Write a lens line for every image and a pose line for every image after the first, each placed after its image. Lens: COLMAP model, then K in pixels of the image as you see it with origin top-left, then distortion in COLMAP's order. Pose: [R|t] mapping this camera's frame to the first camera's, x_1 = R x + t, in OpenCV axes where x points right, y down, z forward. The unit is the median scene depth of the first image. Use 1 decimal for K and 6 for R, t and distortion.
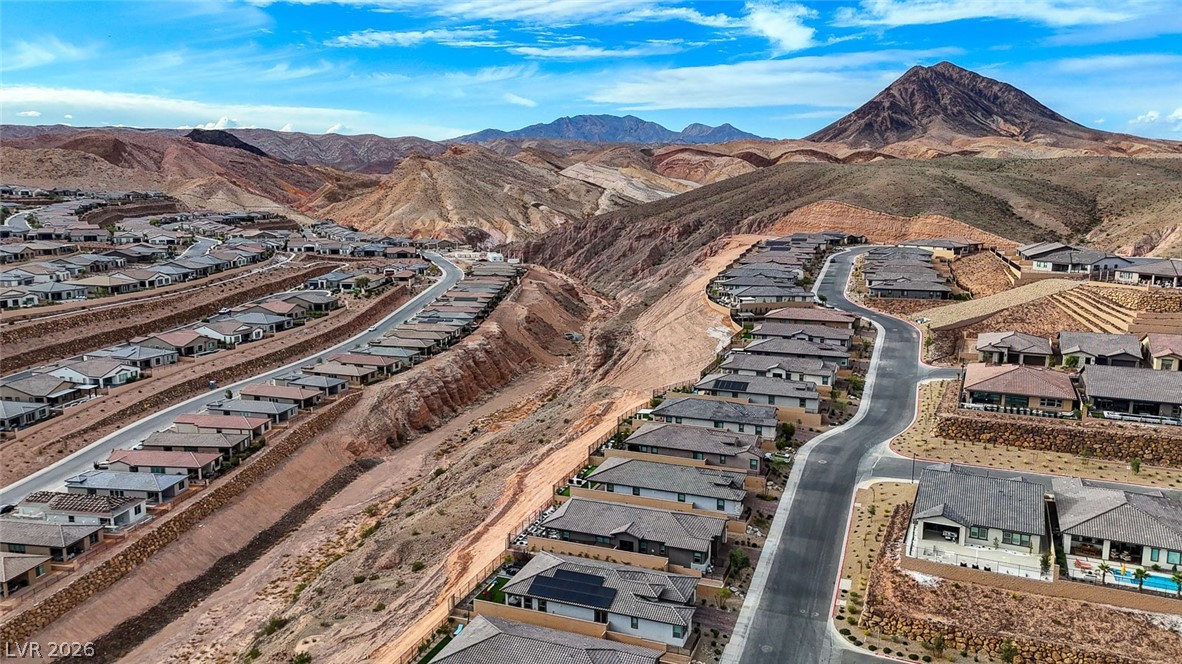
lens RADIAL K [[867.4, 0, 591.0], [0, 867.4, 332.0], [0, 0, 1]] dist [0.075357, -0.066186]
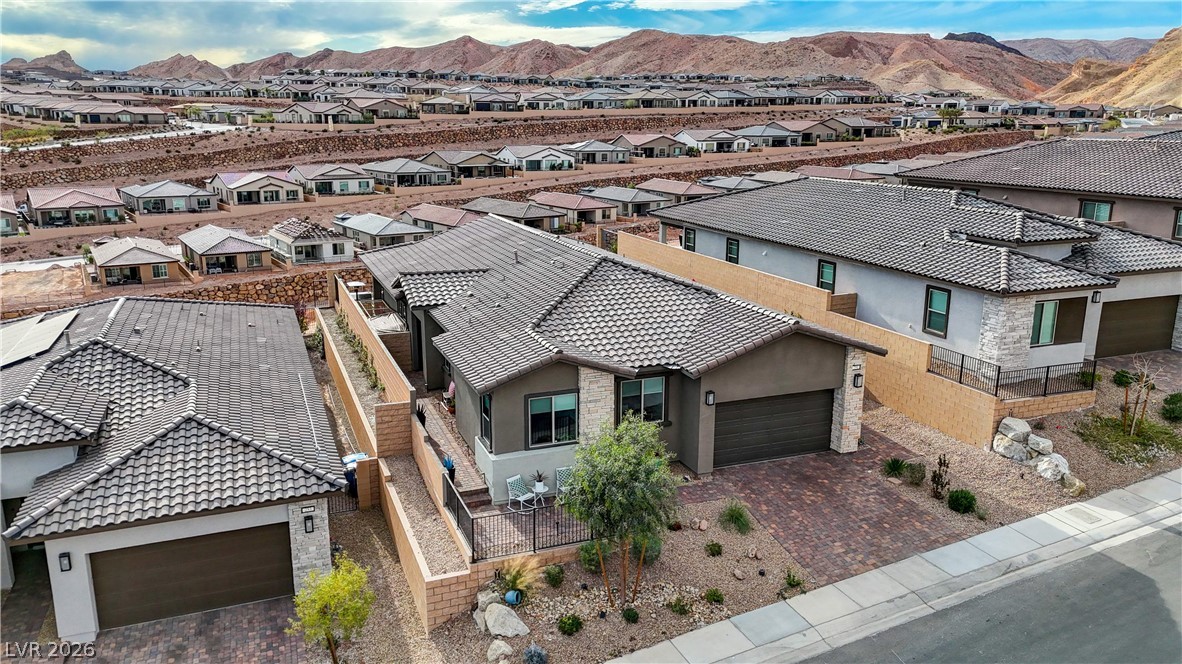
lens RADIAL K [[867.4, 0, 591.0], [0, 867.4, 332.0], [0, 0, 1]] dist [0.075357, -0.066186]
pose [[0.673652, 0.172433, -0.718651, 0.121313], [-0.122697, 0.985000, 0.121327, 0.089737], [0.728792, 0.006444, 0.684704, 0.372171]]
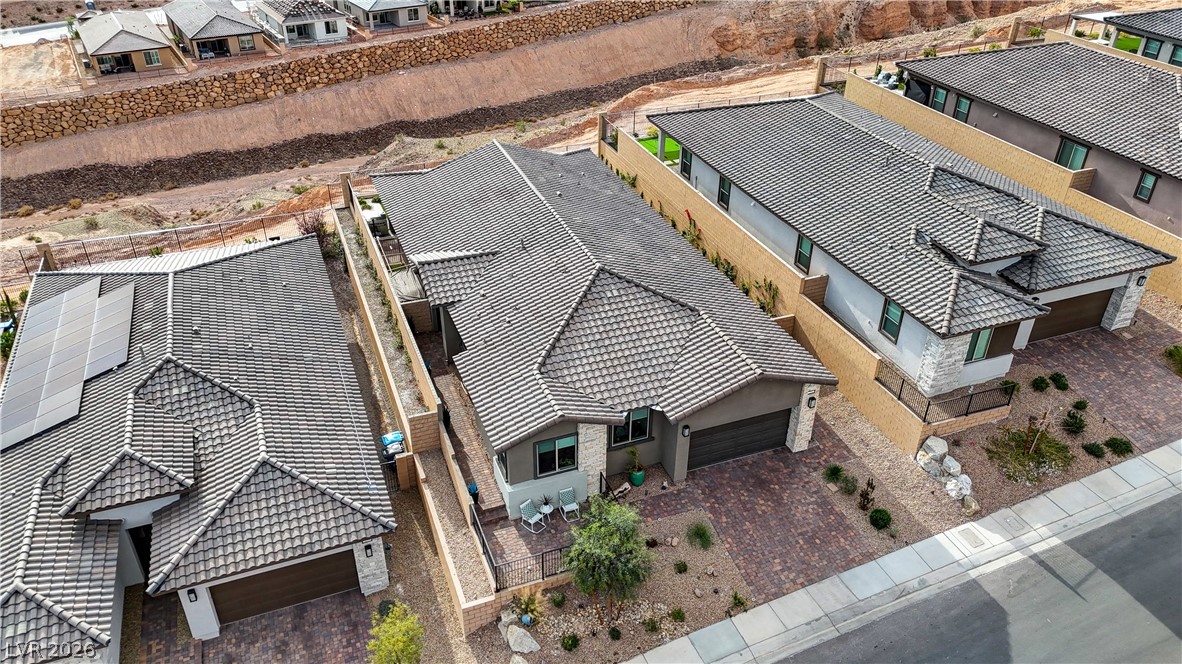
lens RADIAL K [[867.4, 0, 591.0], [0, 867.4, 332.0], [0, 0, 1]] dist [0.075357, -0.066186]
pose [[0.669166, 0.399889, -0.626344, 0.121572], [-0.129810, 0.892808, 0.431328, 0.048135], [0.731688, -0.207324, 0.649346, 0.365586]]
